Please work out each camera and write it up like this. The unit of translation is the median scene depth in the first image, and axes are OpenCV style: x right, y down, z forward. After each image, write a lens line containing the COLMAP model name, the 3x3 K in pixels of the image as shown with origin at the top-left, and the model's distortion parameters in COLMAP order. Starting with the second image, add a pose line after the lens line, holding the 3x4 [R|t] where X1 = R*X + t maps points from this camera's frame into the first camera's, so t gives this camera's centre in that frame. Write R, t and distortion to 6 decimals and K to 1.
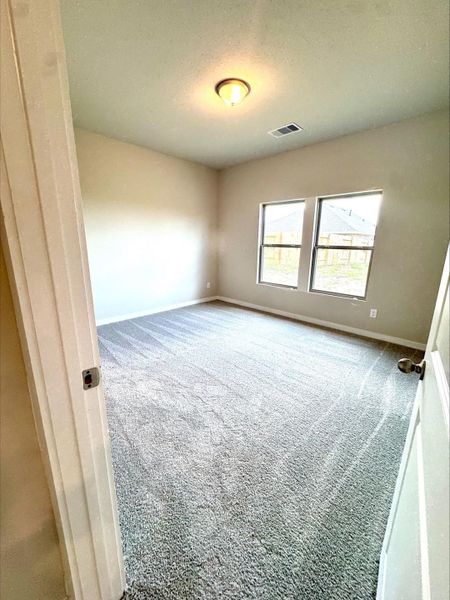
lens RADIAL K [[242.7, 0, 225.0], [0, 242.7, 300.0], [0, 0, 1]] dist [-0.000652, -0.000051]
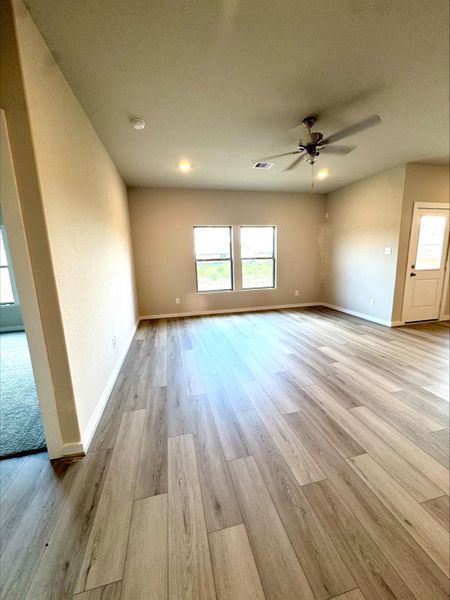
lens RADIAL K [[242.7, 0, 225.0], [0, 242.7, 300.0], [0, 0, 1]] dist [-0.000652, -0.000051]
pose [[0.560271, -0.175741, 0.809452, -0.896050], [0.234598, 0.970886, 0.048411, -0.071579], [-0.794393, 0.162772, 0.585188, 0.255666]]
